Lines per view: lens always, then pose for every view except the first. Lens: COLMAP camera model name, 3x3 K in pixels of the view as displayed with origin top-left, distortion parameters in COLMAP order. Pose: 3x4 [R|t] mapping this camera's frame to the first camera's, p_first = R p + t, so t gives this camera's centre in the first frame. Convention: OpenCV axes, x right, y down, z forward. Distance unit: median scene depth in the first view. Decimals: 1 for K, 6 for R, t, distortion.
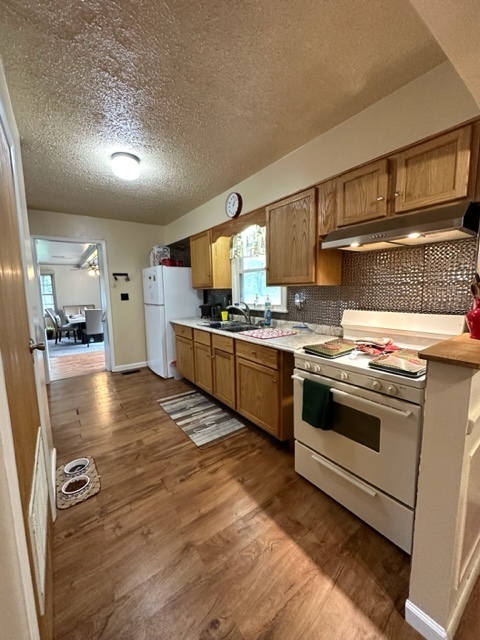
lens RADIAL K [[253.9, 0, 242.8], [0, 253.9, 320.7], [0, 0, 1]] dist [-0.002455, -0.000176]
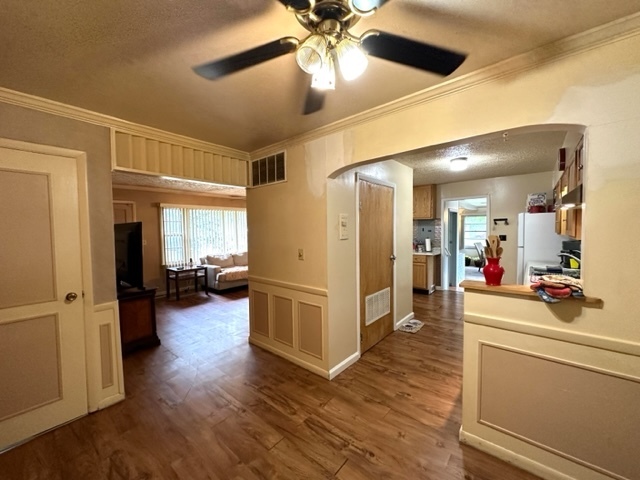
lens RADIAL K [[253.9, 0, 320.0], [0, 253.9, 240.0], [0, 0, 1]] dist [-0.002455, -0.000176]
pose [[0.234869, 0.056008, -0.970412, 0.865328], [-0.108077, 0.993653, 0.031191, -0.046868], [0.966000, 0.097553, 0.239432, -0.228296]]
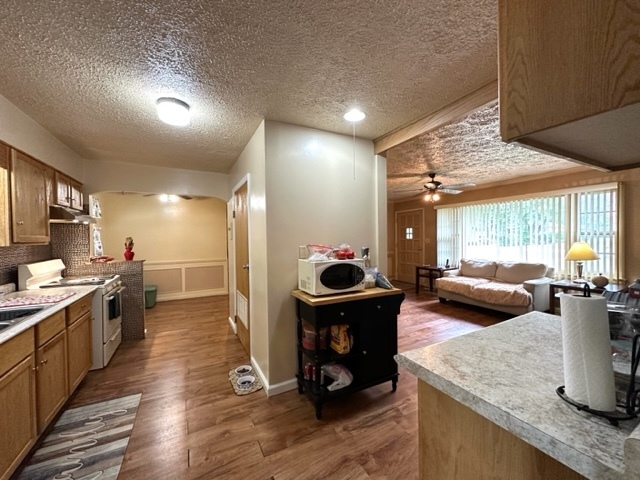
lens RADIAL K [[253.9, 0, 320.0], [0, 253.9, 240.0], [0, 0, 1]] dist [-0.002455, -0.000176]
pose [[-0.988880, 0.031316, 0.145379, -0.955278], [0.049994, 0.990685, 0.126661, -0.200407], [-0.140059, 0.132520, -0.981235, 1.634252]]
